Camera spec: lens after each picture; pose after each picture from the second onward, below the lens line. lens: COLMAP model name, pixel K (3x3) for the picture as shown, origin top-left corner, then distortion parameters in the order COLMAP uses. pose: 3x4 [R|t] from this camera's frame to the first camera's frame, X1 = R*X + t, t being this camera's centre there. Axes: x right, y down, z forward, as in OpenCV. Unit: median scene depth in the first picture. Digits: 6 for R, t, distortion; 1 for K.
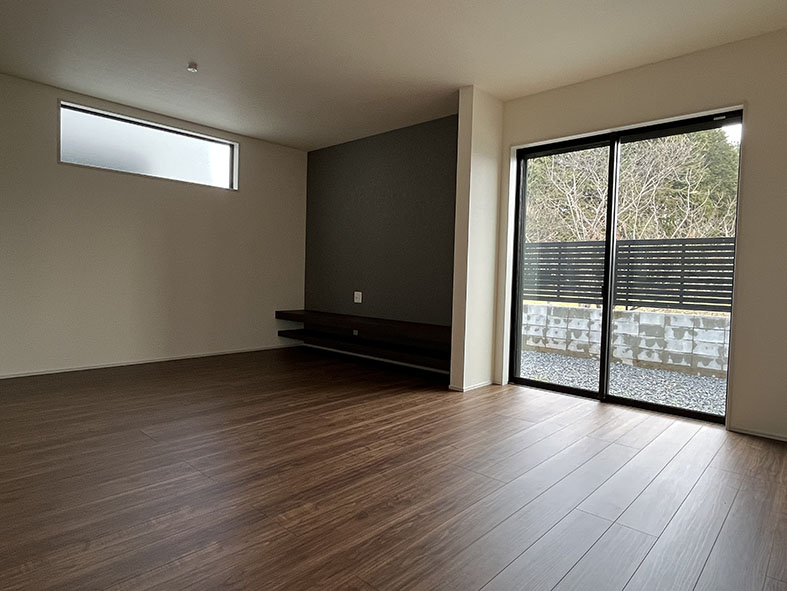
lens RADIAL K [[464.7, 0, 395.7], [0, 464.7, 296.5], [0, 0, 1]] dist [0.001240, 0.000338]
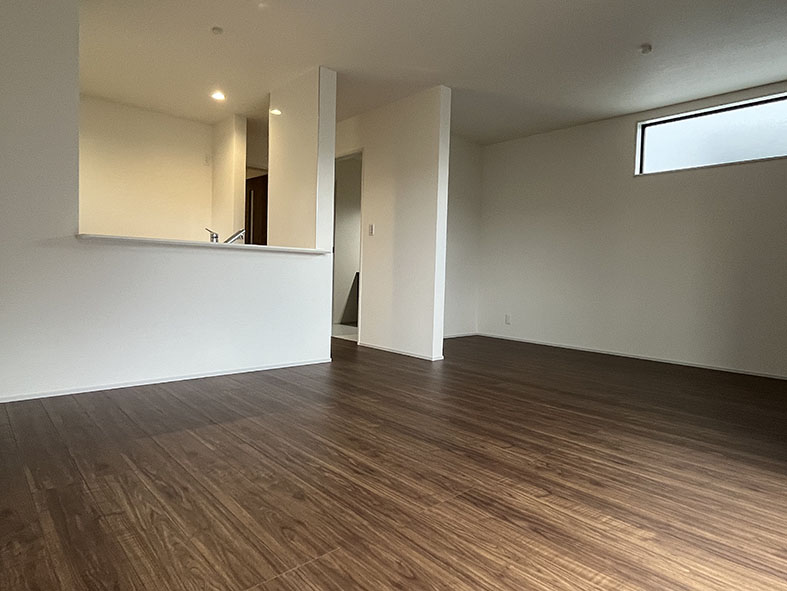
lens RADIAL K [[464.7, 0, 395.7], [0, 464.7, 296.5], [0, 0, 1]] dist [0.001240, 0.000338]
pose [[-0.063987, 0.026685, -0.997594, 0.705185], [-0.071713, 0.996935, 0.031267, 0.029034], [0.995371, 0.073541, -0.061877, 0.715391]]
